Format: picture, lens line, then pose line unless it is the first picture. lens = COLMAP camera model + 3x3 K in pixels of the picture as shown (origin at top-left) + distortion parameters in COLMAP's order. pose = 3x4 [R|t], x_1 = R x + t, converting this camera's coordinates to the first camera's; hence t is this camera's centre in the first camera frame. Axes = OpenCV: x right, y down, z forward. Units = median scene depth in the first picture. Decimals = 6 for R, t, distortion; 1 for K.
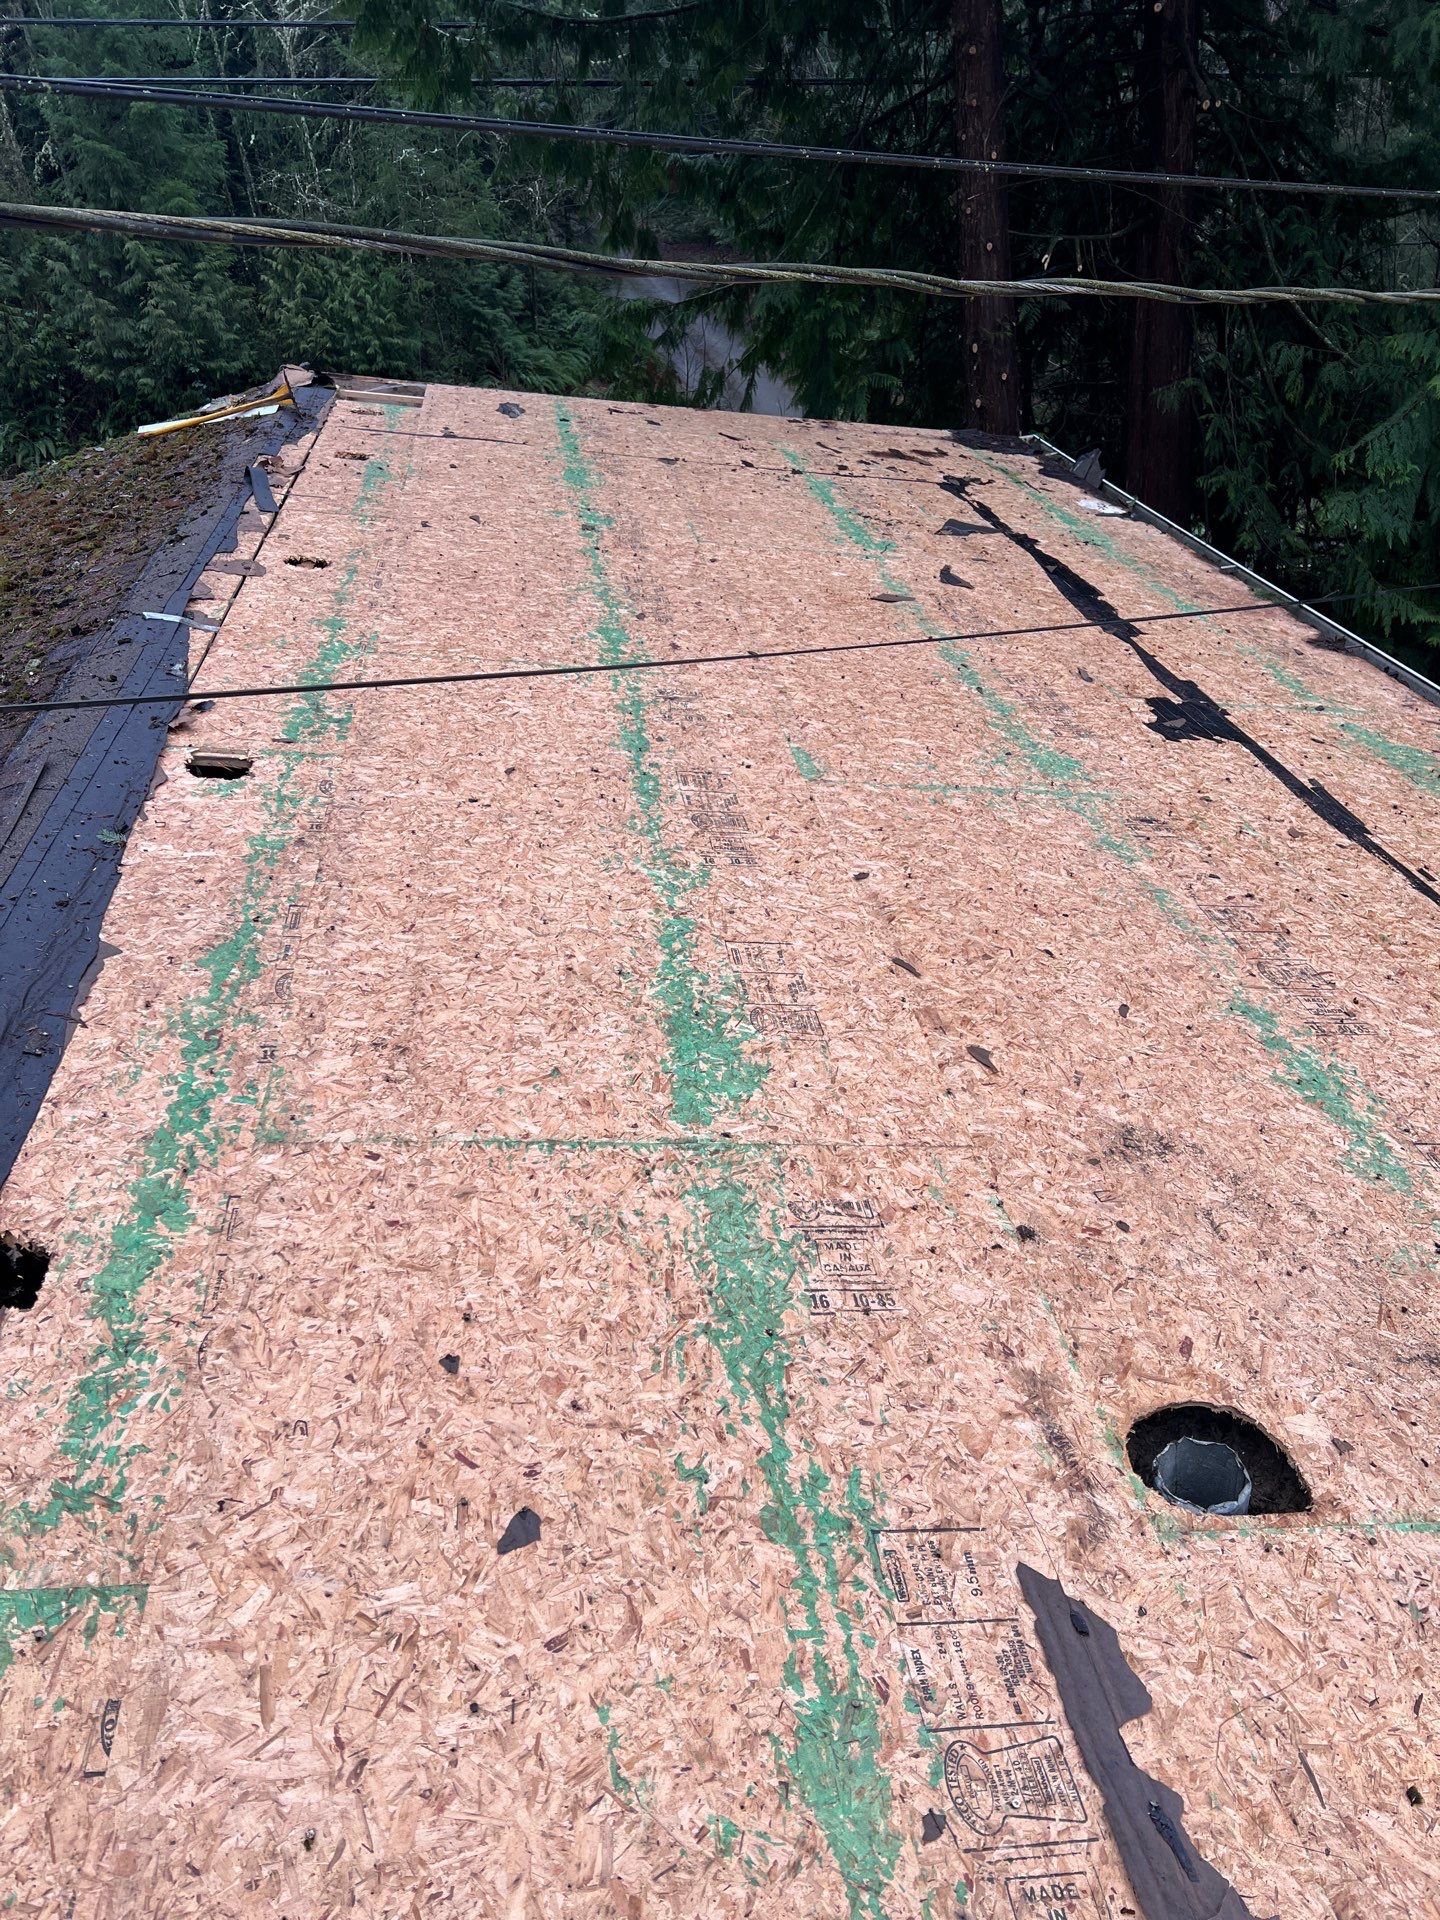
lens RADIAL K [[1426.4, 0, 709.9], [0, 1426.4, 980.7], [0, 0, 1]] dist [0.053958, -0.058066]
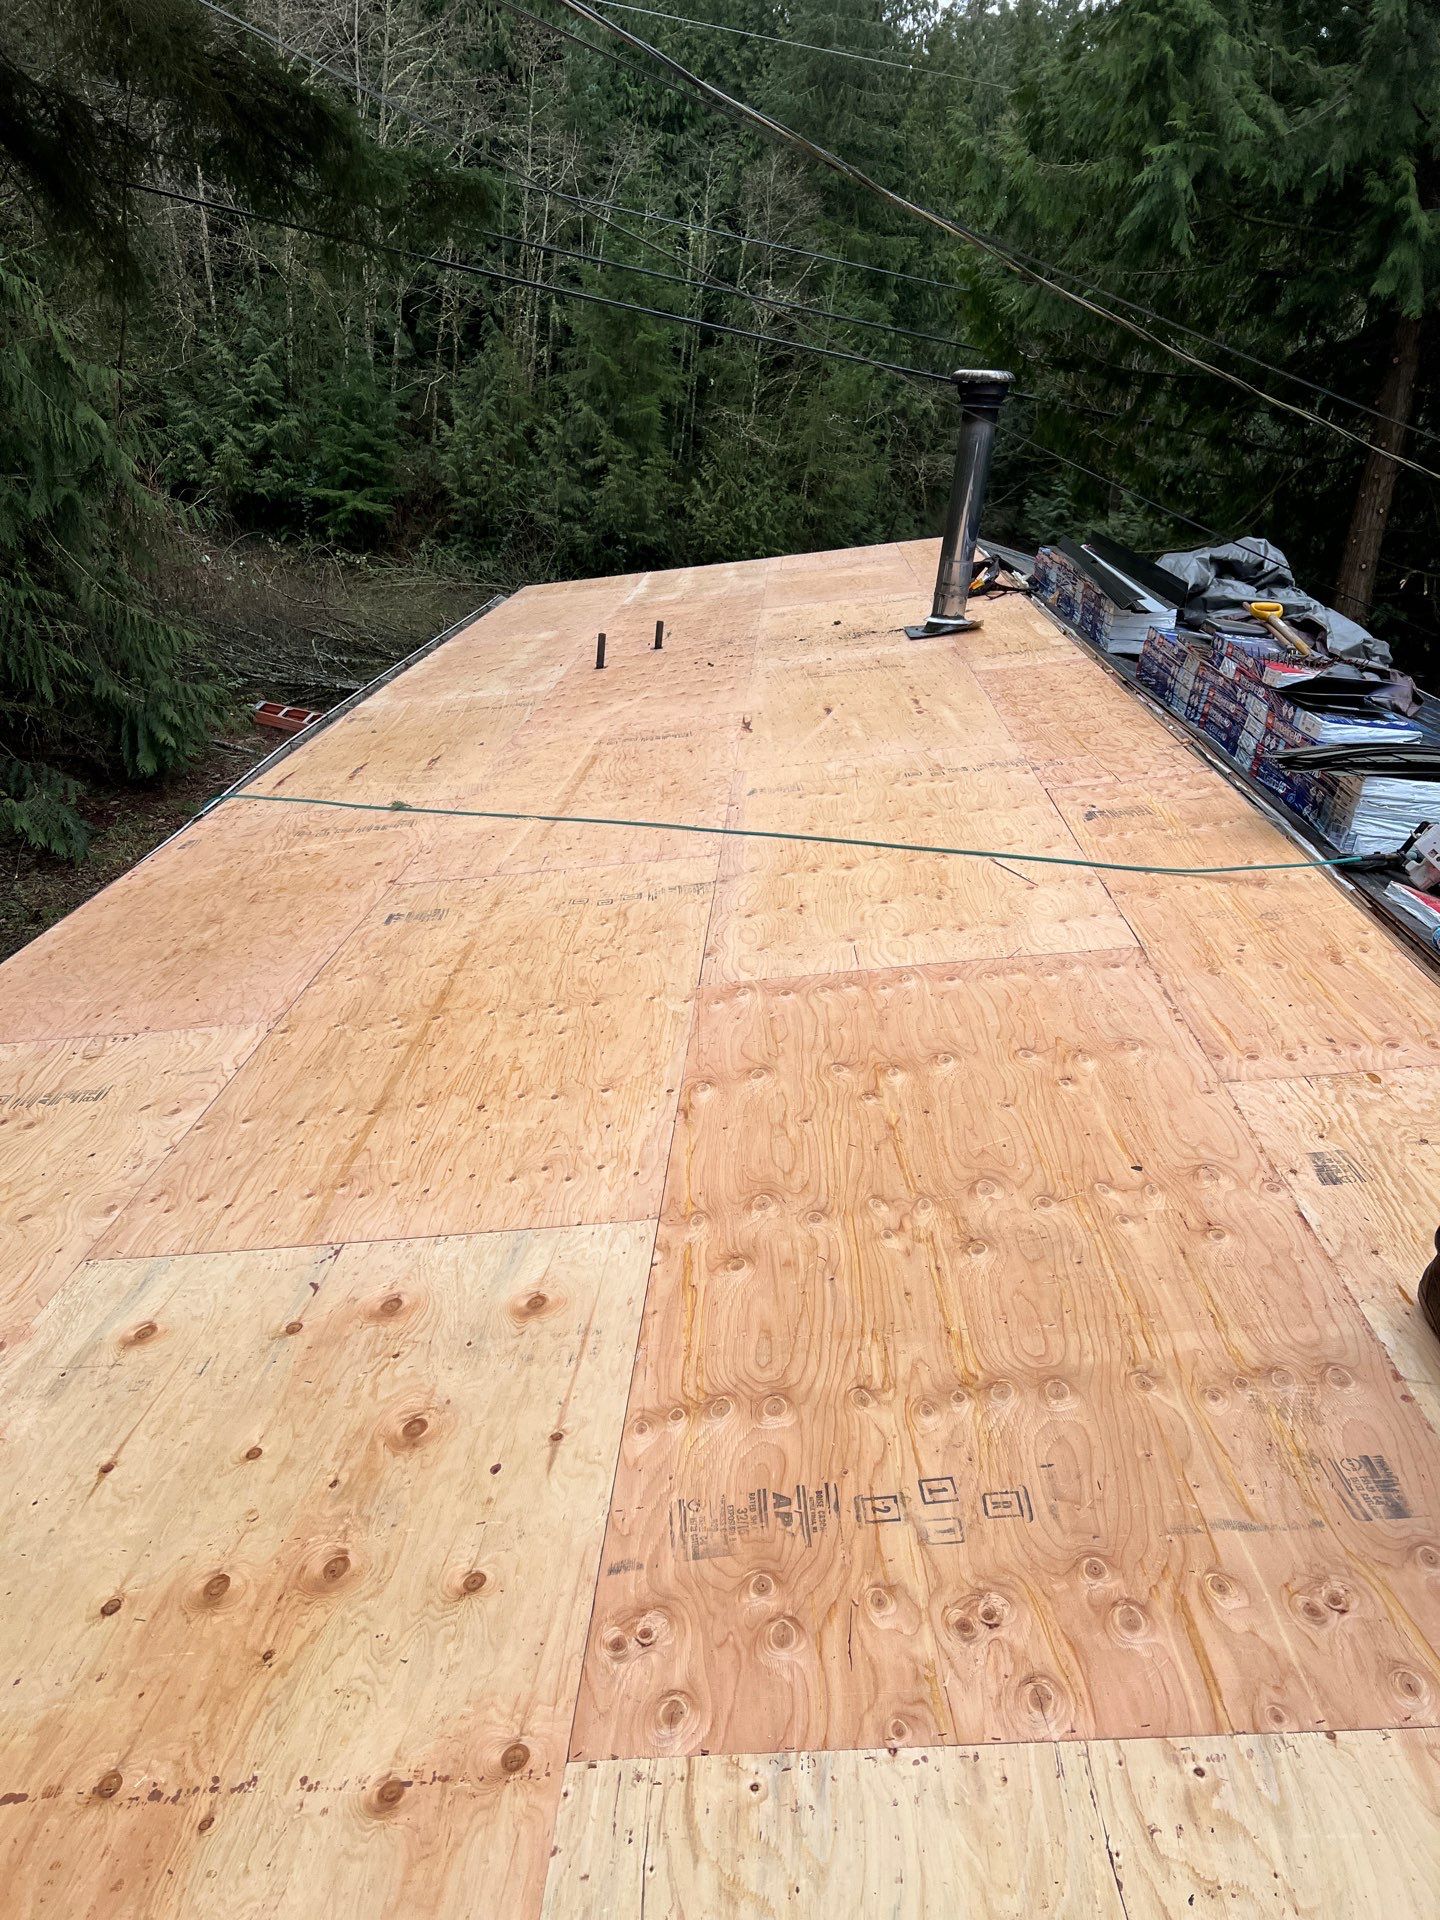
lens RADIAL K [[1426.4, 0, 722.8], [0, 1426.4, 946.9], [0, 0, 1]] dist [0.053958, -0.058066]
pose [[0.963906, 0.249137, -0.093894, -0.070085], [-0.262057, 0.950083, -0.169316, 0.098283], [0.047024, 0.187810, 0.981079, -0.137983]]
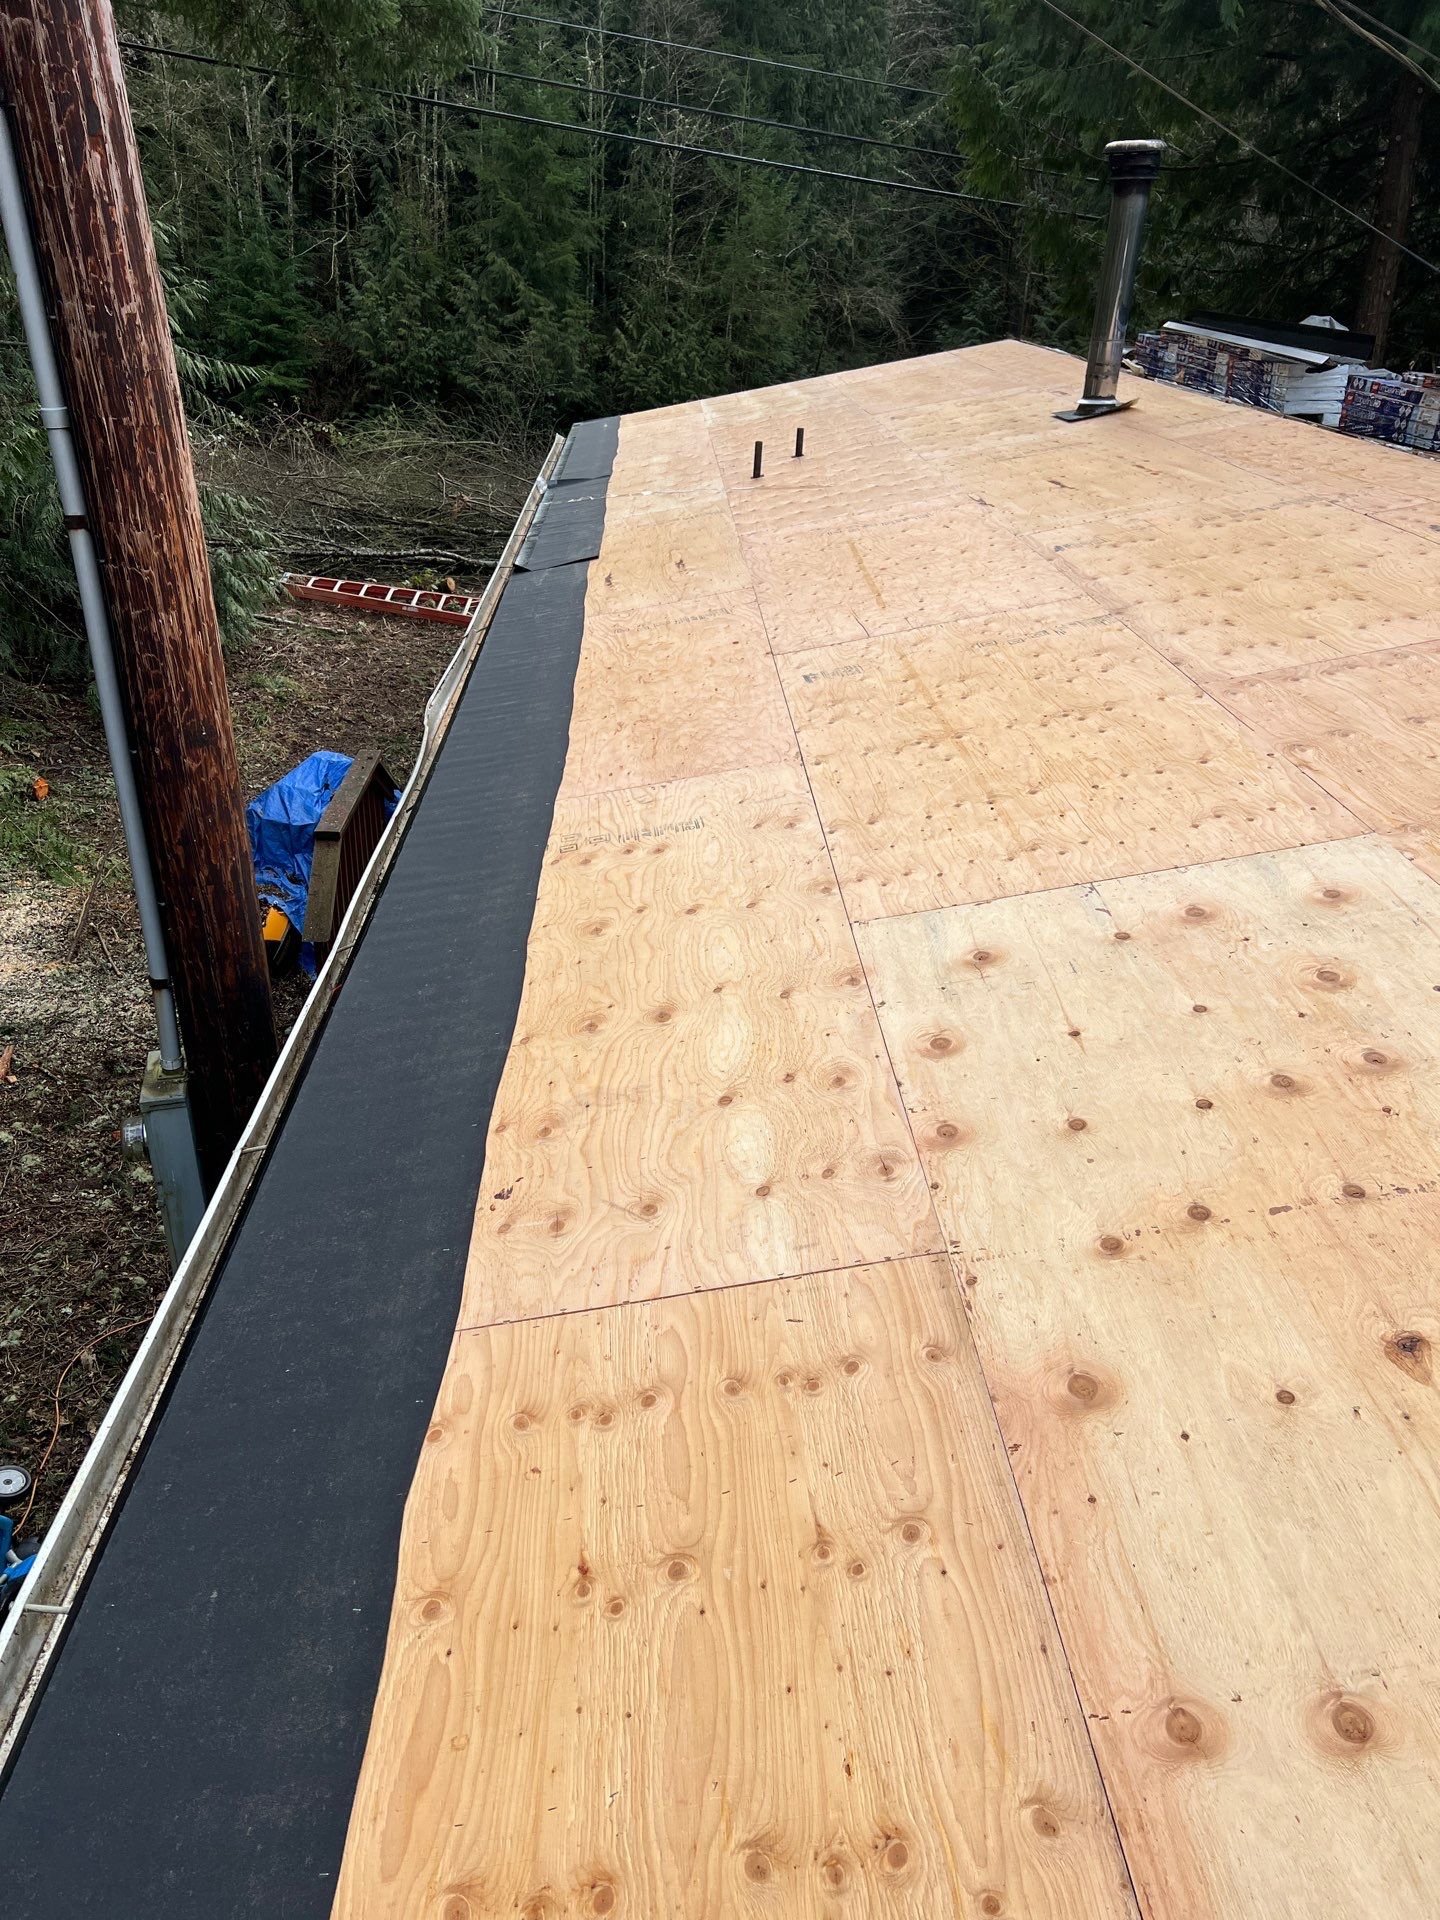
lens RADIAL K [[1426.4, 0, 720.4], [0, 1426.4, 946.9], [0, 0, 1]] dist [0.053958, -0.058066]
pose [[0.986176, 0.164696, -0.018223, -0.119142], [-0.165693, 0.981231, -0.098645, 0.125224], [0.001634, 0.100301, 0.994956, -0.148053]]
